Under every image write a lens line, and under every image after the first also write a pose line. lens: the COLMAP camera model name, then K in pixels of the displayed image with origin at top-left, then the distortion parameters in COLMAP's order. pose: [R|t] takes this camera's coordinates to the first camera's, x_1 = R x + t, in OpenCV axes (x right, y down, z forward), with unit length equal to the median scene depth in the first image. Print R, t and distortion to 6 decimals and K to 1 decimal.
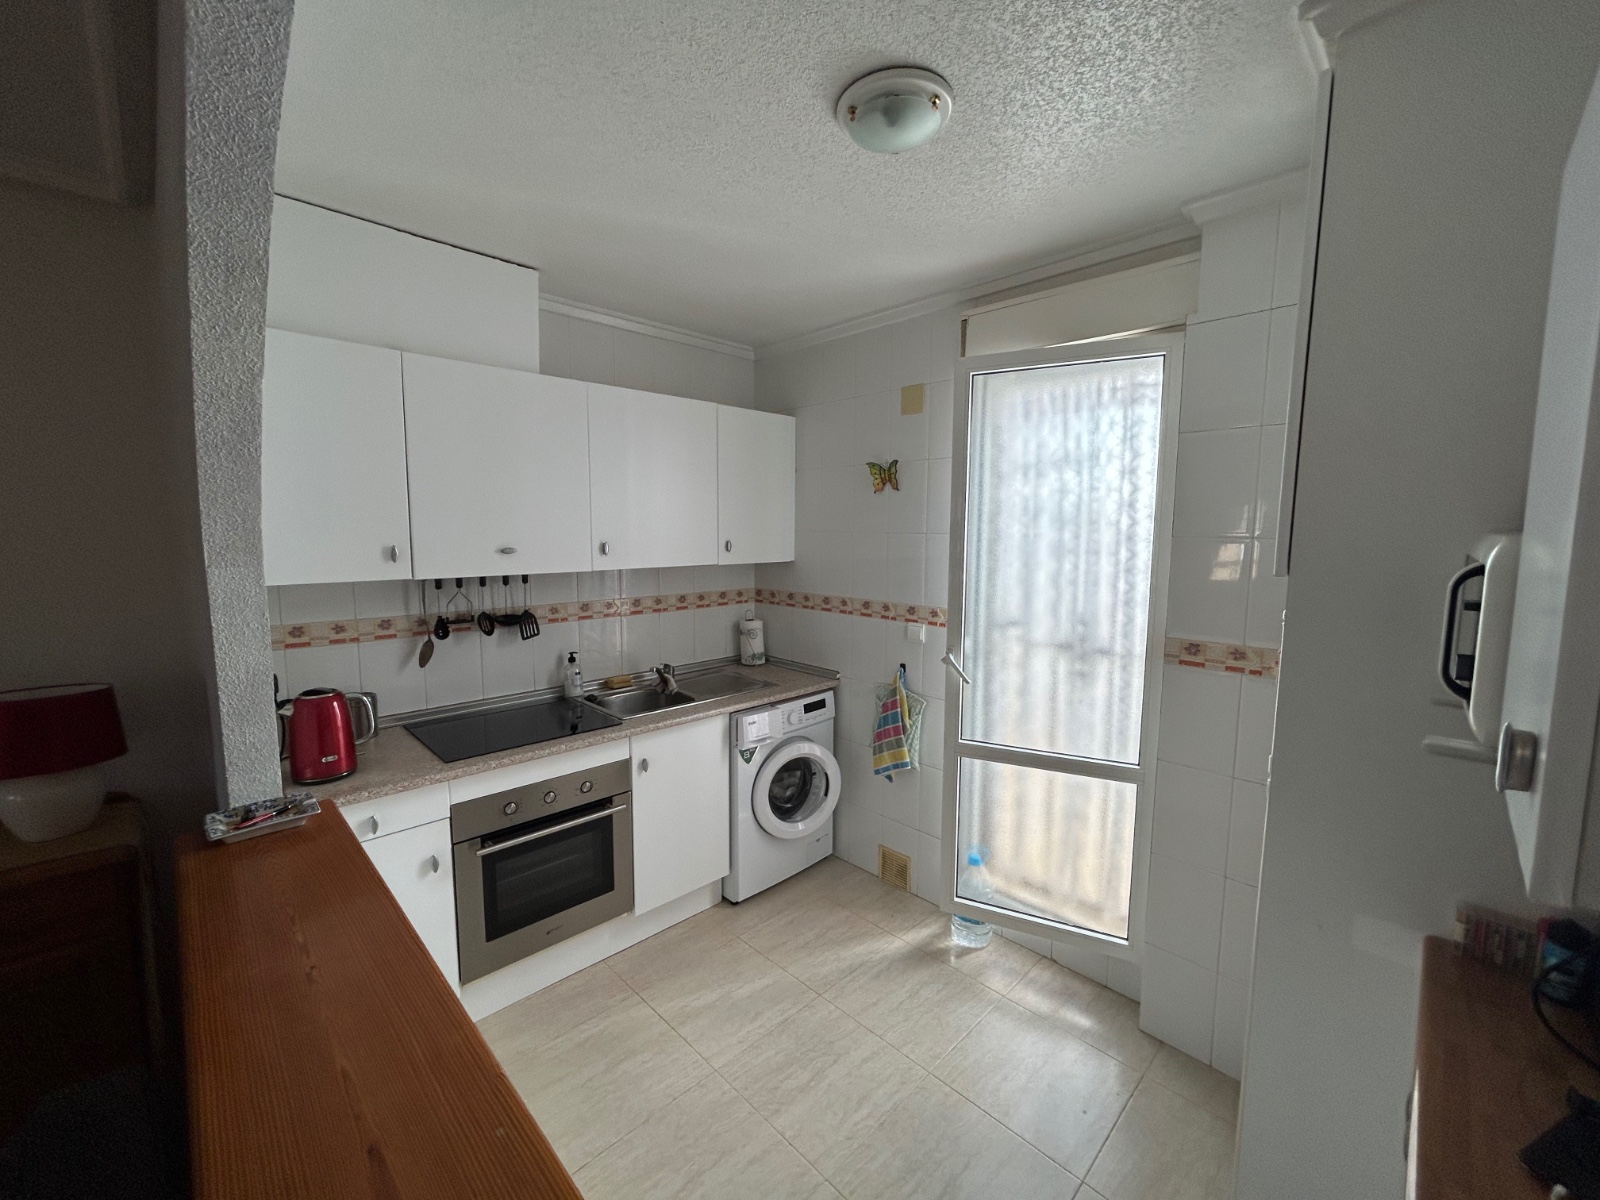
lens RADIAL K [[644.6, 0, 804.5], [0, 644.6, 603.3], [0, 0, 1]] dist [0.001431, -0.001048]
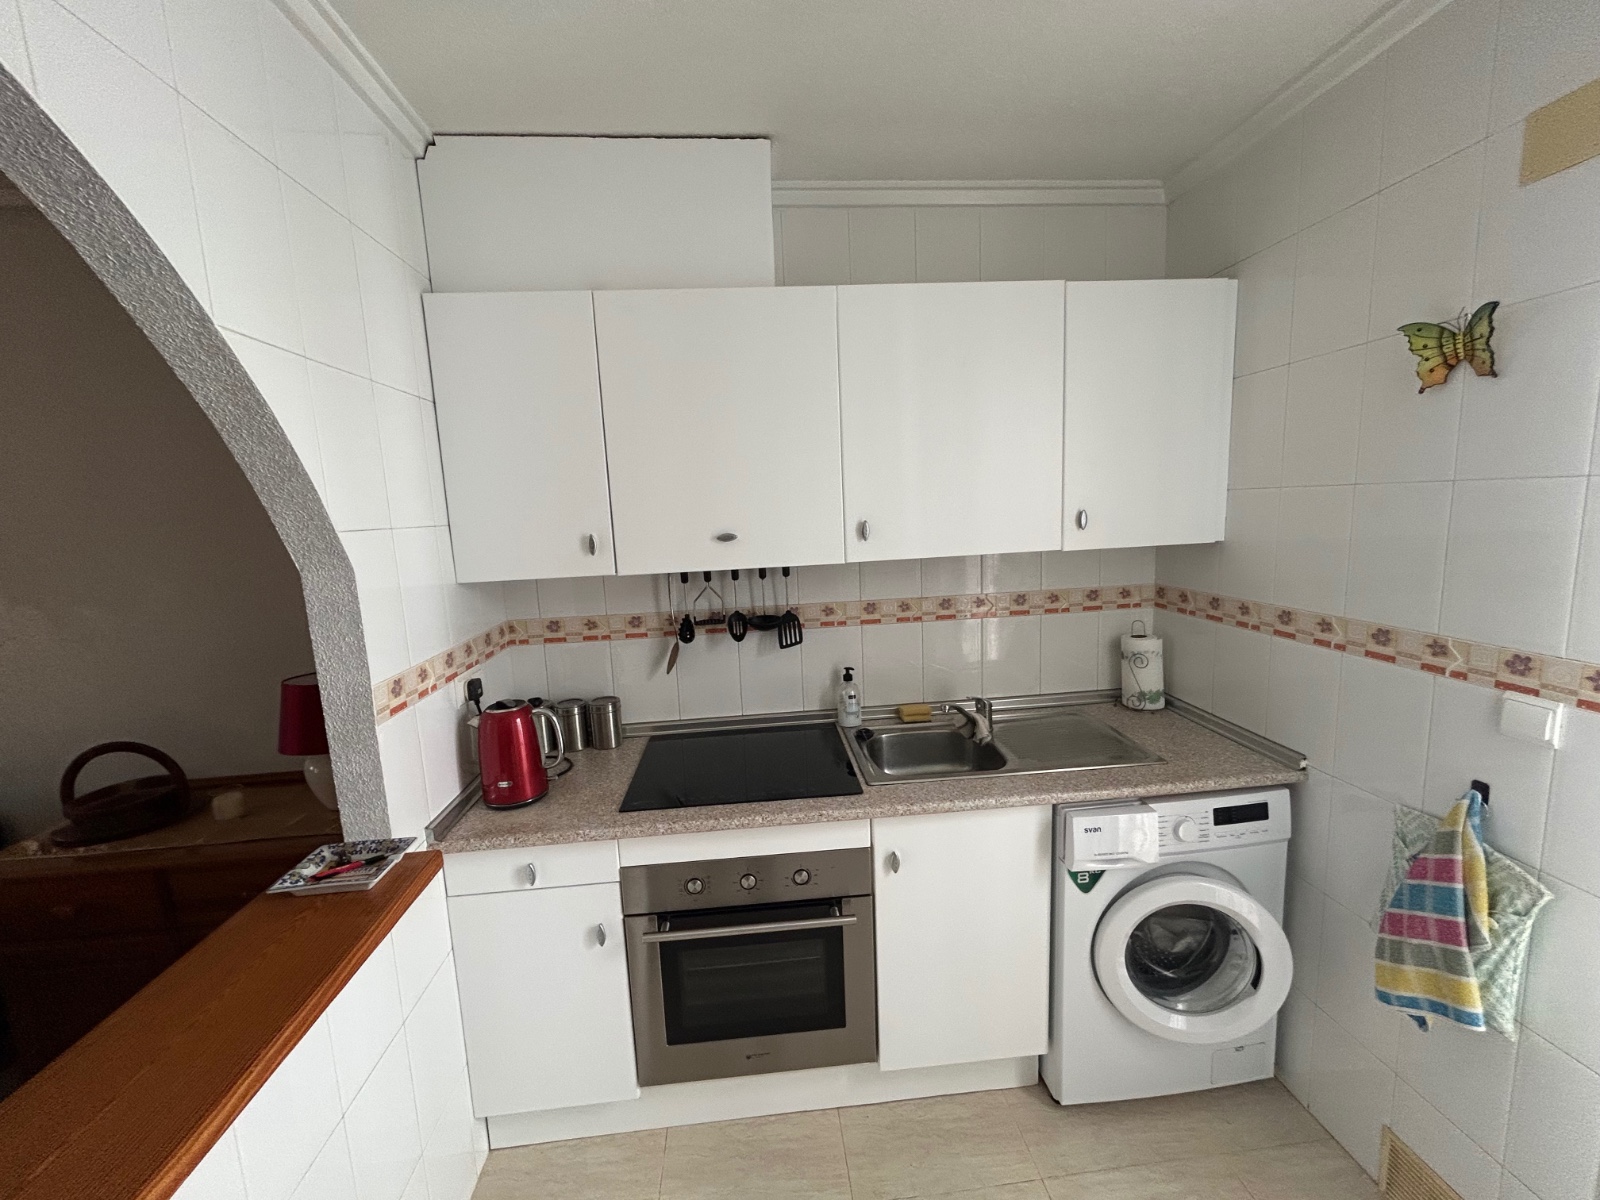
lens RADIAL K [[644.6, 0, 799.5], [0, 644.6, 599.8], [0, 0, 1]] dist [0.001431, -0.001048]
pose [[0.768940, 0.051954, -0.637206, 0.071965], [-0.025969, 0.998408, 0.050066, -0.039713], [0.638793, -0.021950, 0.769066, 0.386320]]
